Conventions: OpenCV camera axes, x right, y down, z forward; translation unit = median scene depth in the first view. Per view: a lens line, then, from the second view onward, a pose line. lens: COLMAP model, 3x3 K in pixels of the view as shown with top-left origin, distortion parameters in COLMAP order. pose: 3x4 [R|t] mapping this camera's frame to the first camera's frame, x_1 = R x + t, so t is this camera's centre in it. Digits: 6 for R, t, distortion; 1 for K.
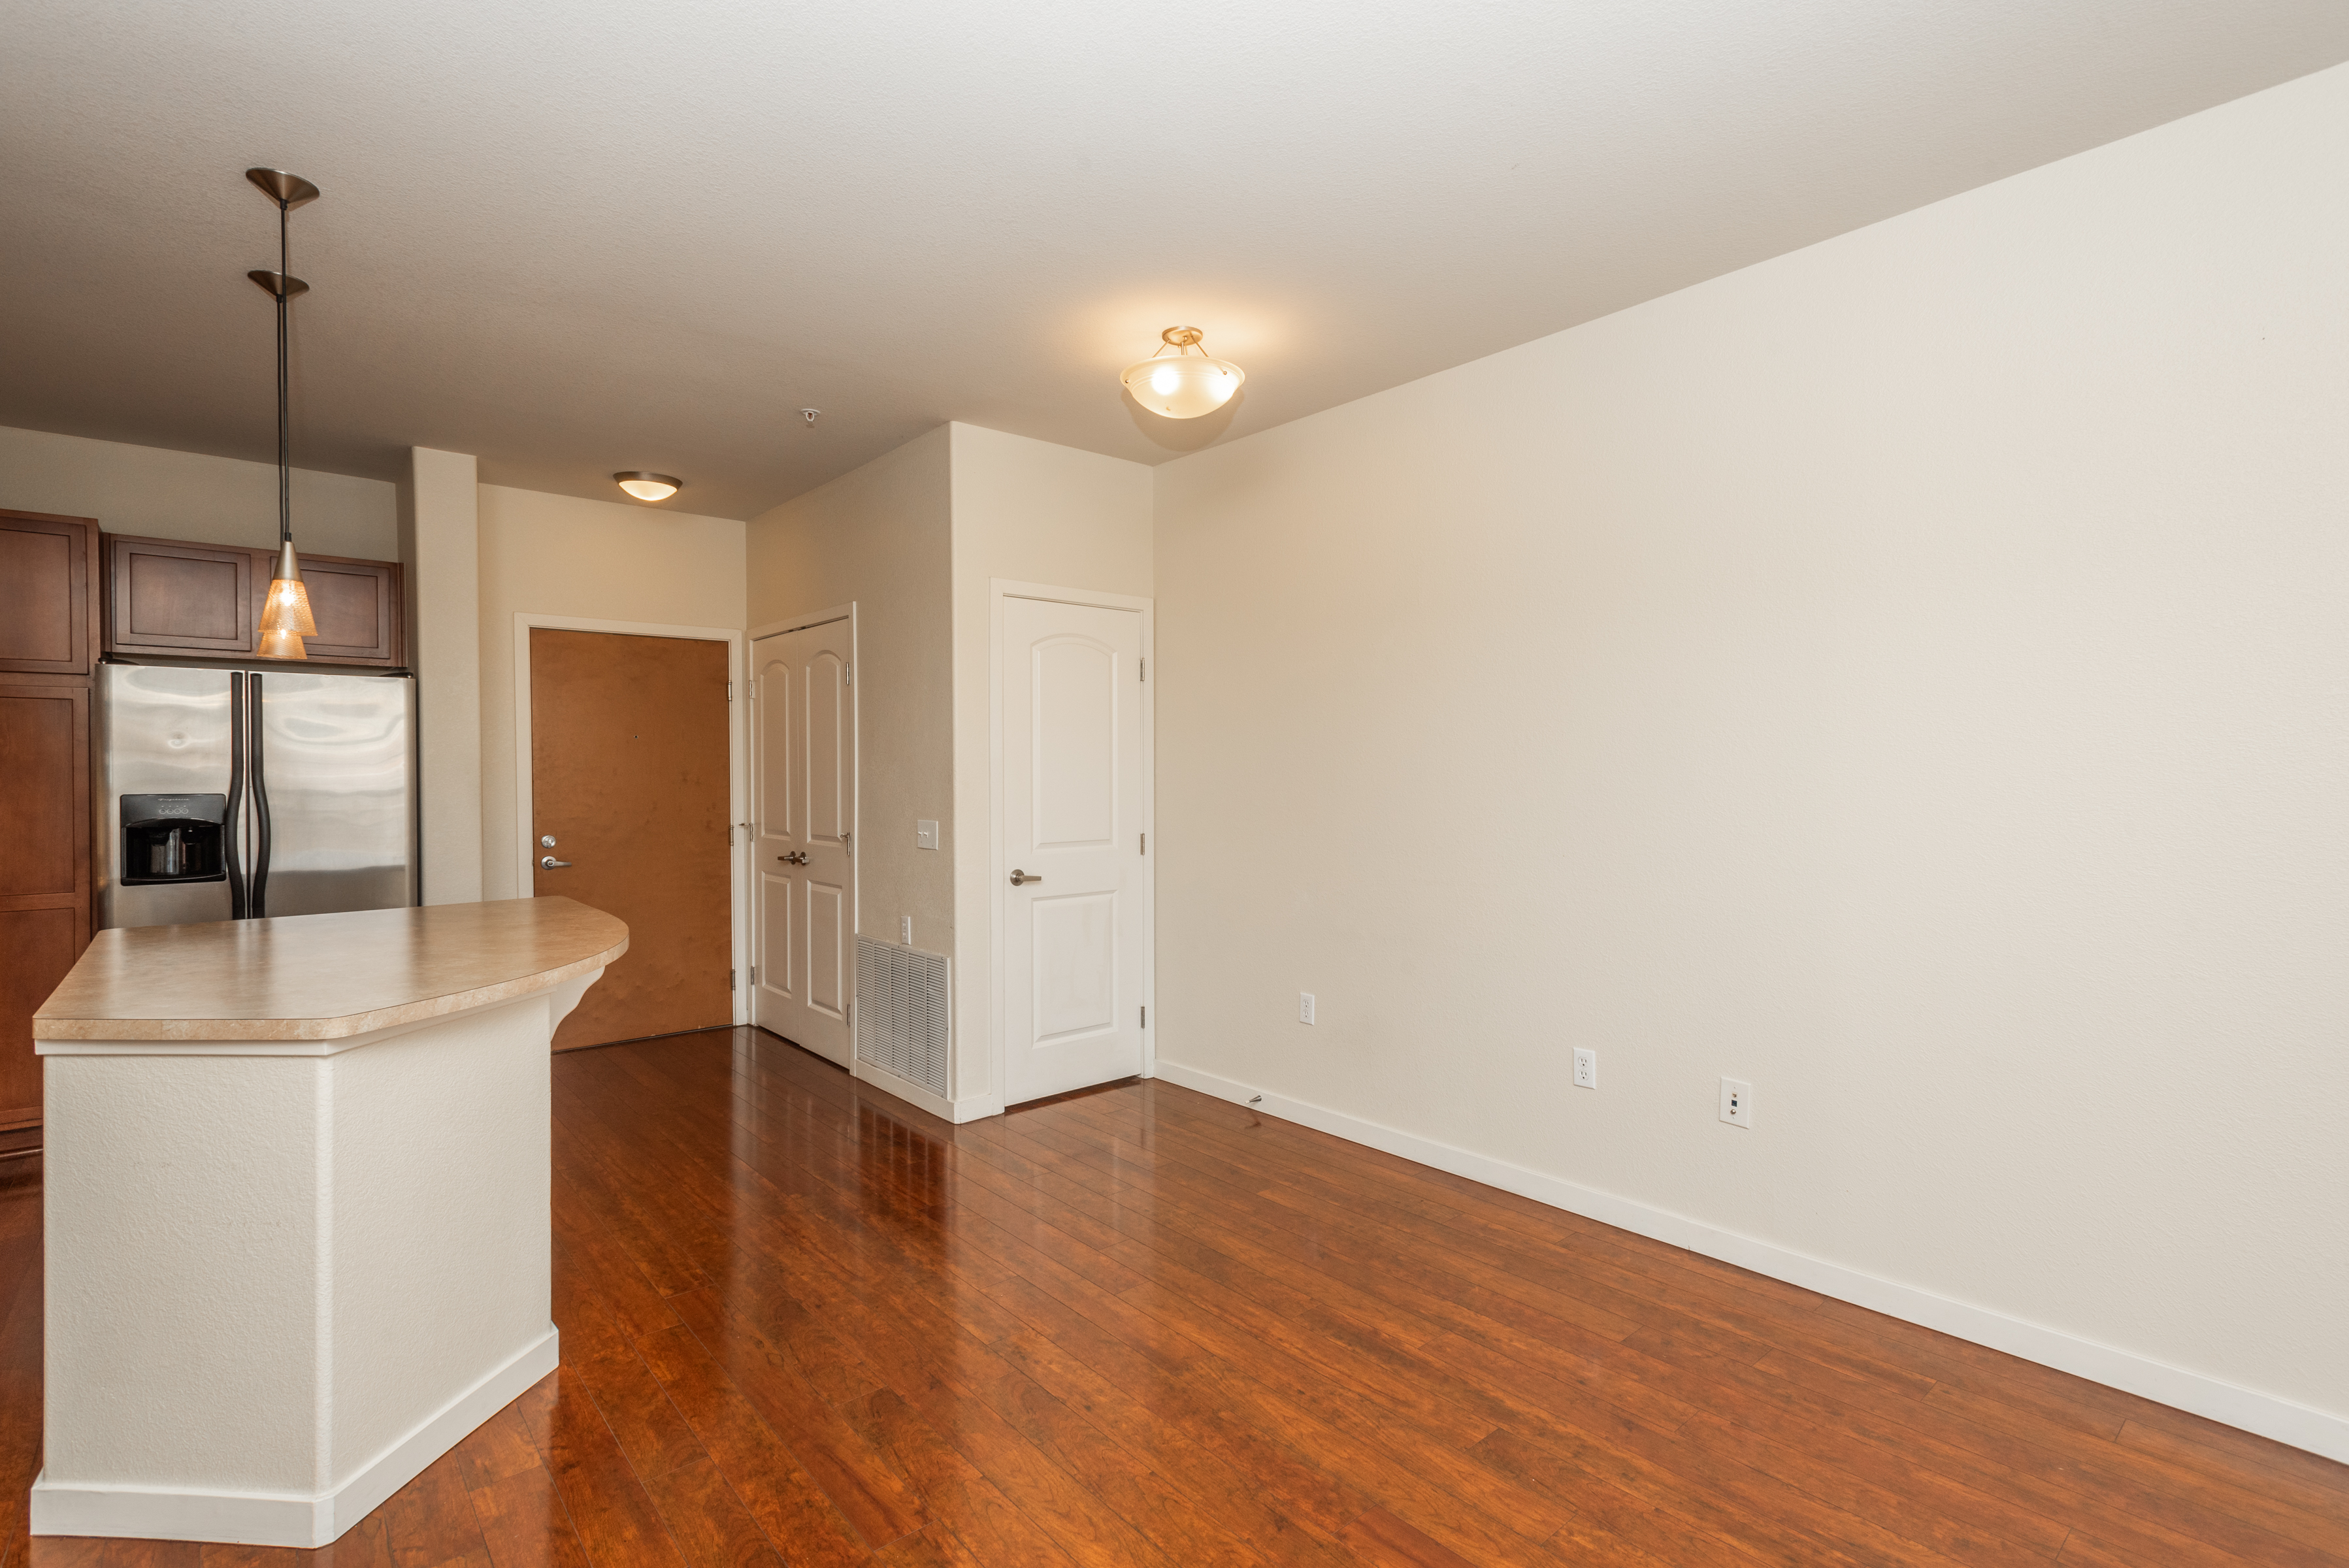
lens RADIAL K [[1116.1, 0, 1207.3], [0, 1116.1, 782.7], [0, 0, 1]] dist [0.014098, -0.004443]
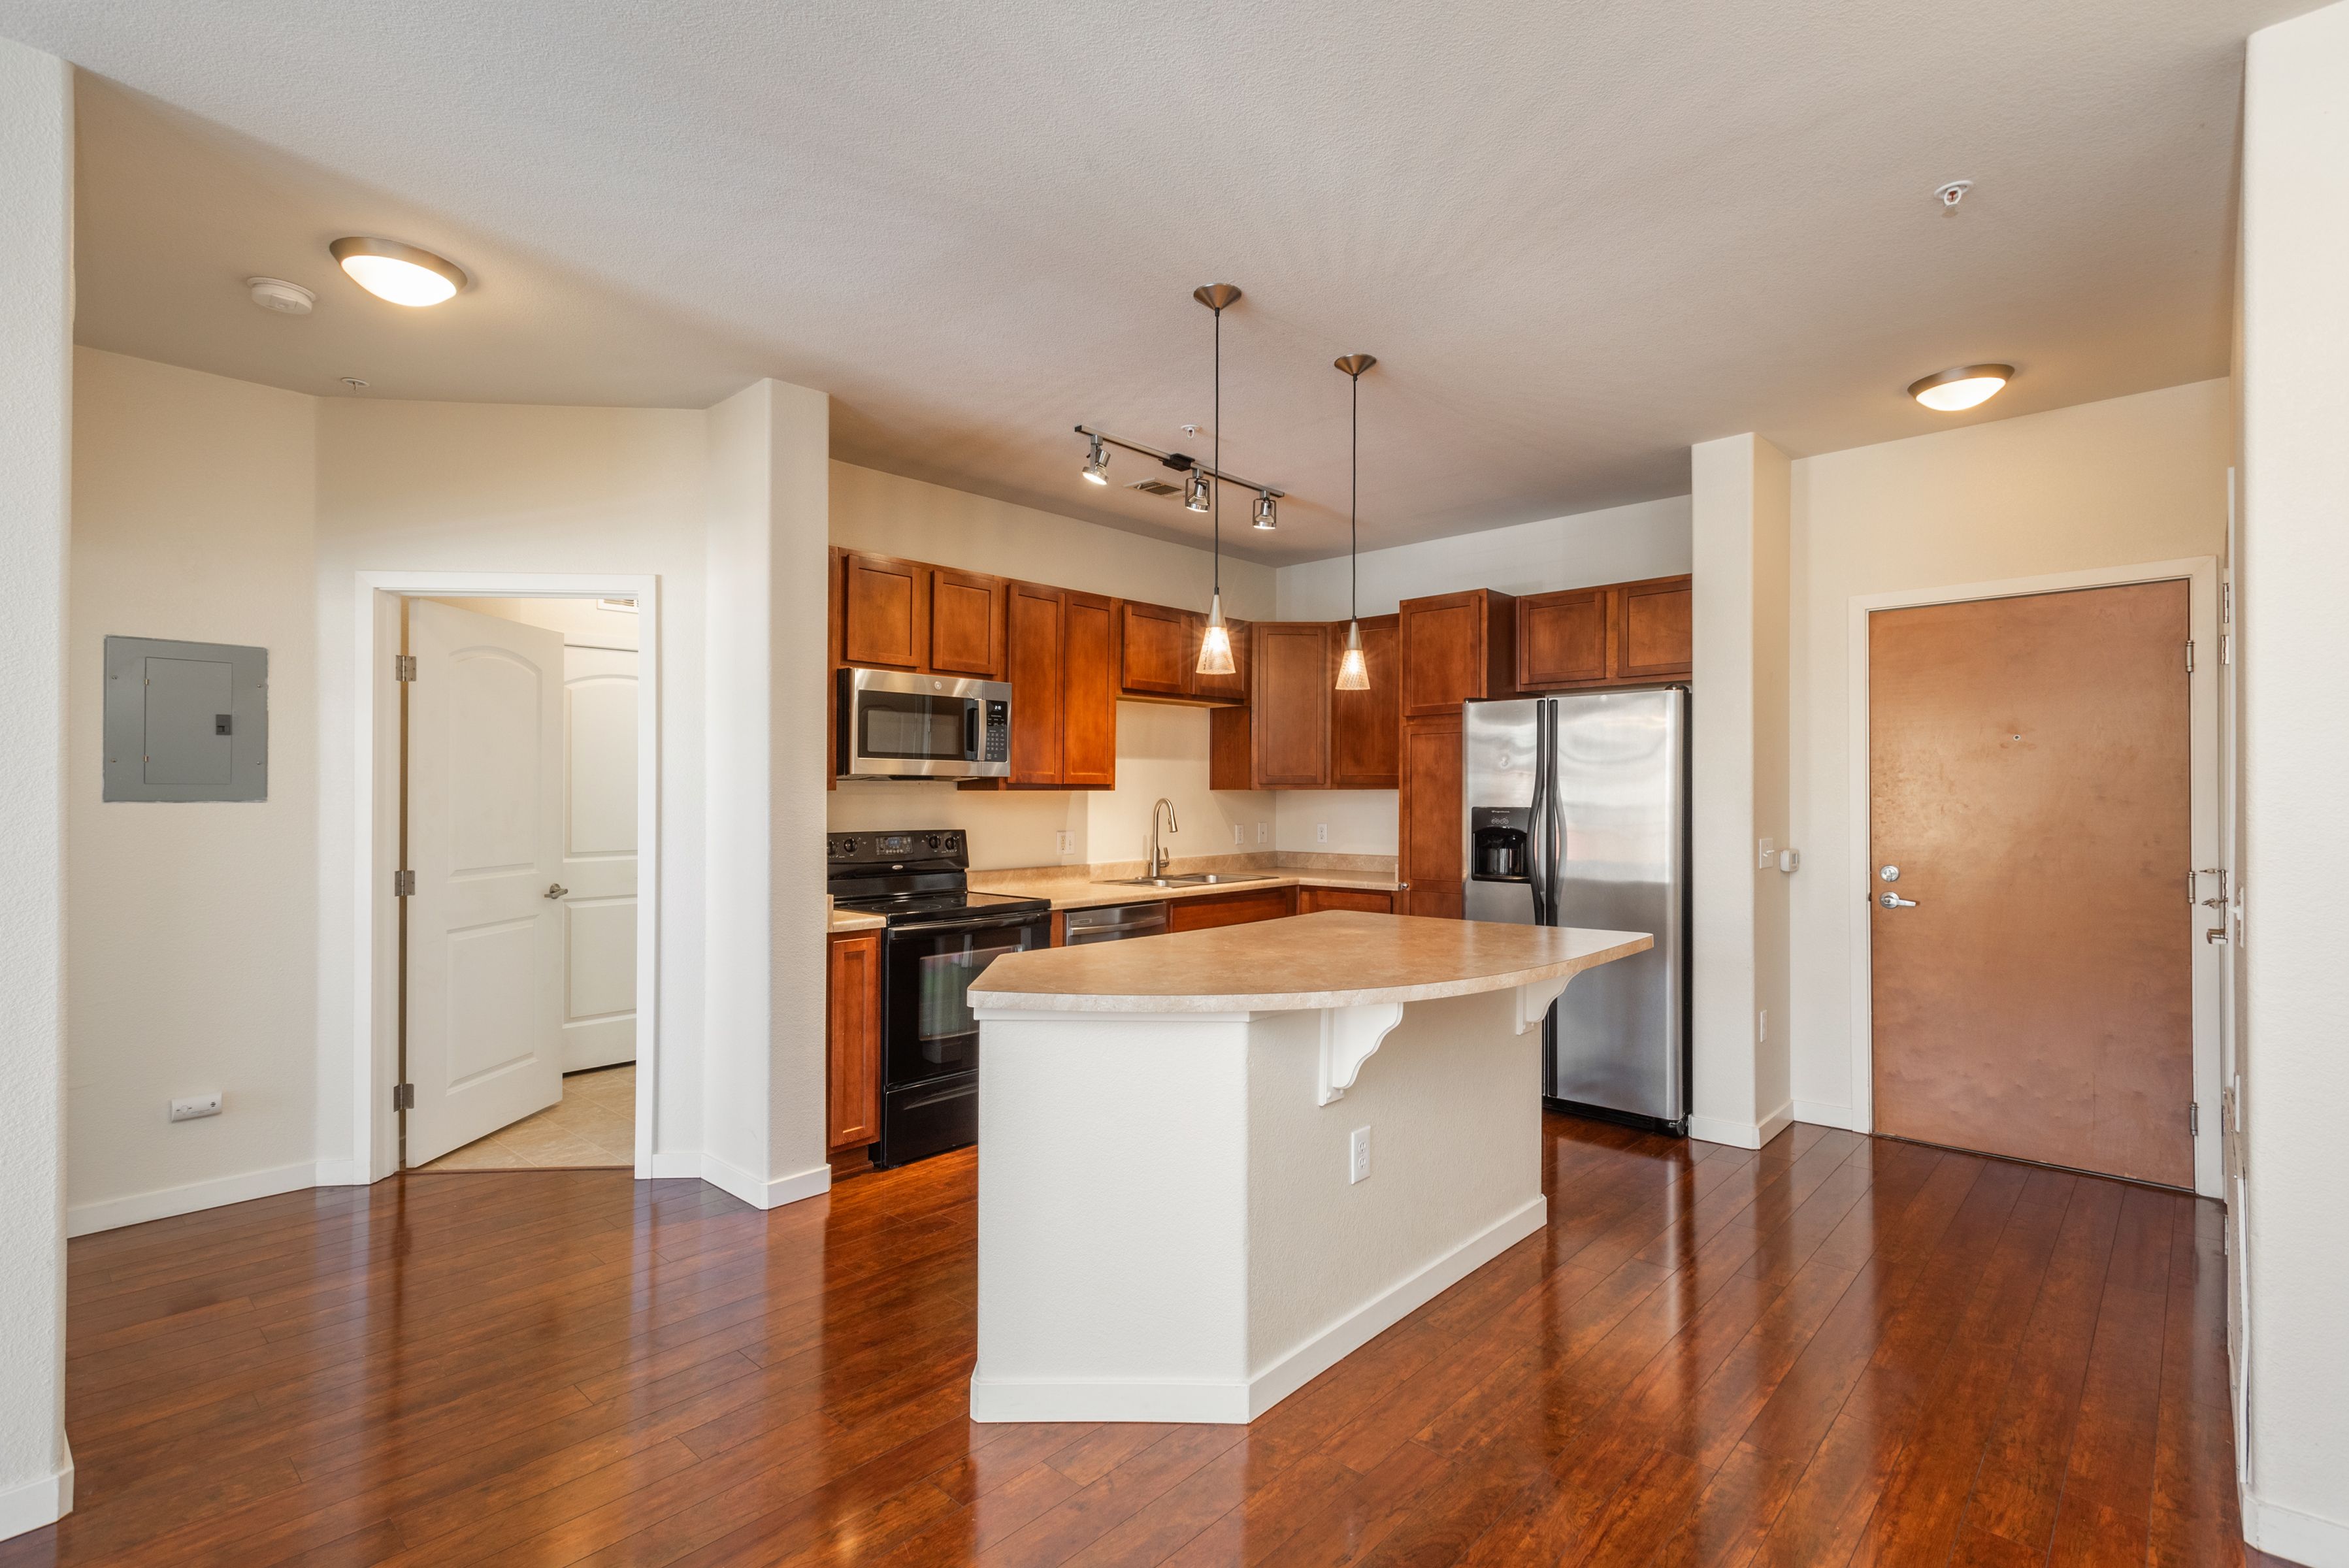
lens RADIAL K [[1116.1, 0, 1177.2], [0, 1116.1, 782.6], [0, 0, 1]] dist [0.014098, -0.004443]
pose [[0.110505, -0.010416, -0.993821, 0.202599], [-0.008490, 0.999899, -0.011424, 0.000571], [0.993839, 0.009700, 0.110405, 0.504786]]
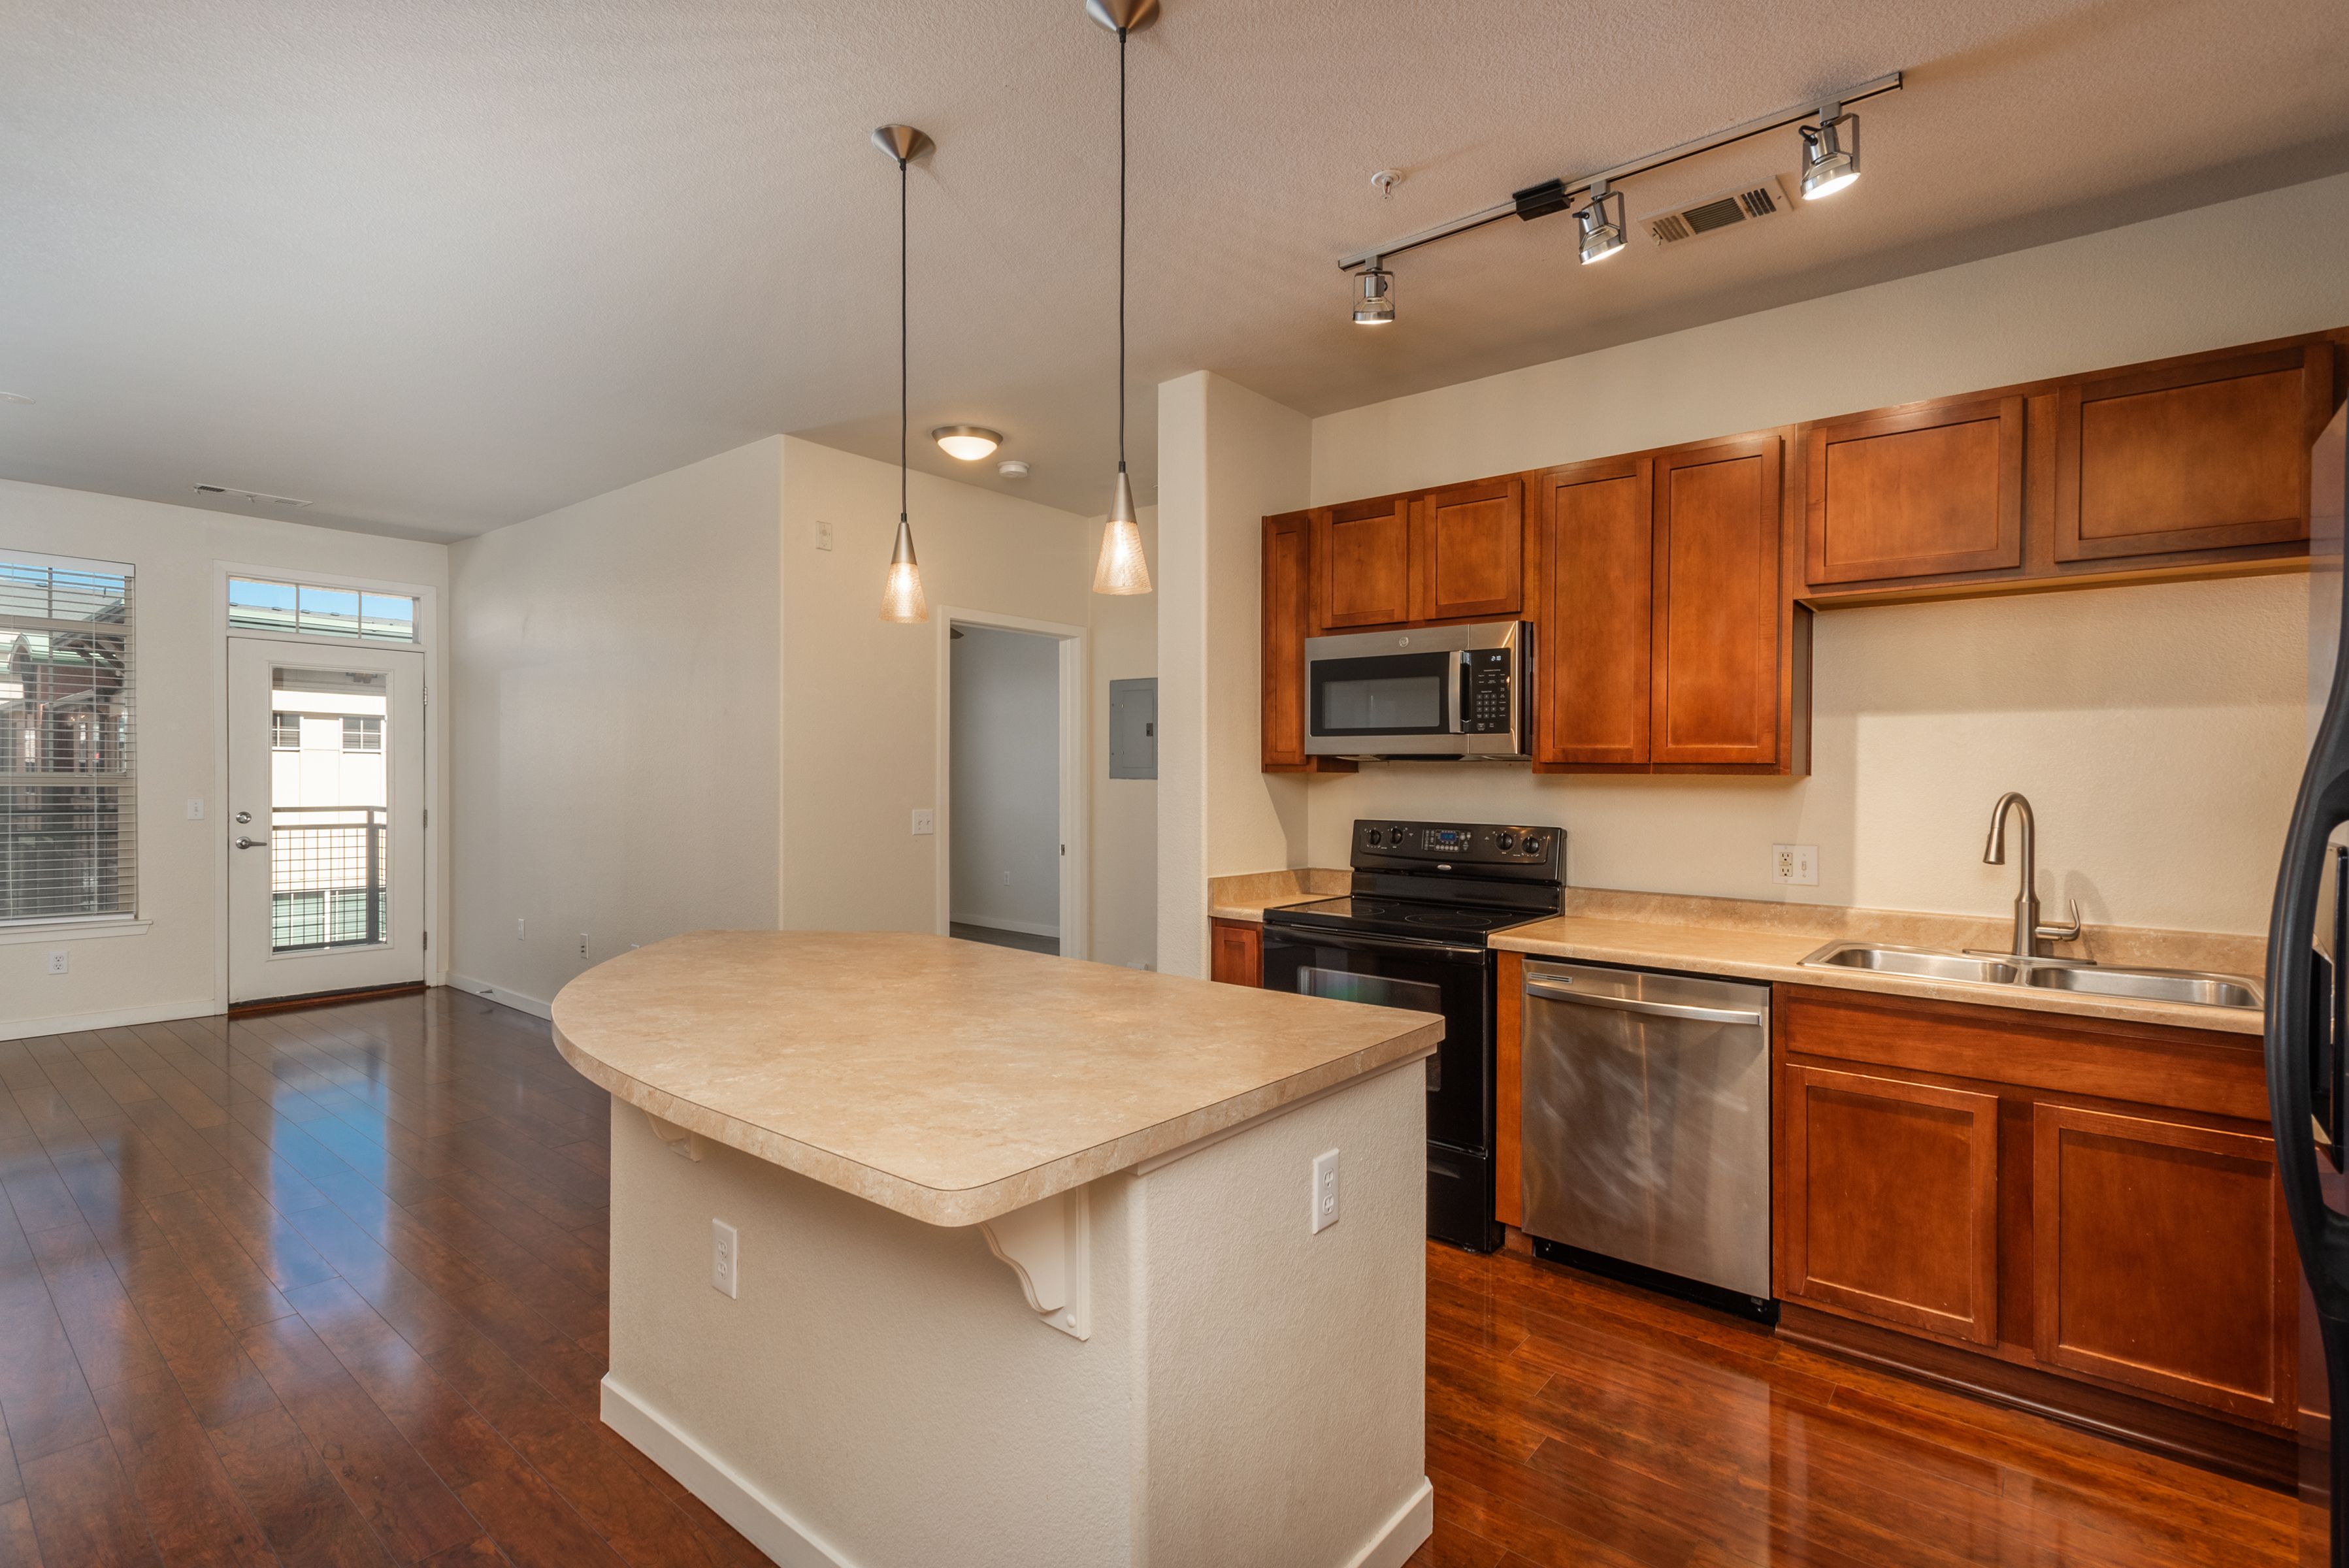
lens RADIAL K [[1116.1, 0, 1184.6], [0, 1116.1, 792.7], [0, 0, 1]] dist [0.014098, -0.004443]
pose [[-0.985251, -0.007618, -0.170947, -0.543663], [-0.011652, 0.999677, 0.022607, -0.004206], [0.170719, 0.024266, -0.985021, 1.183858]]
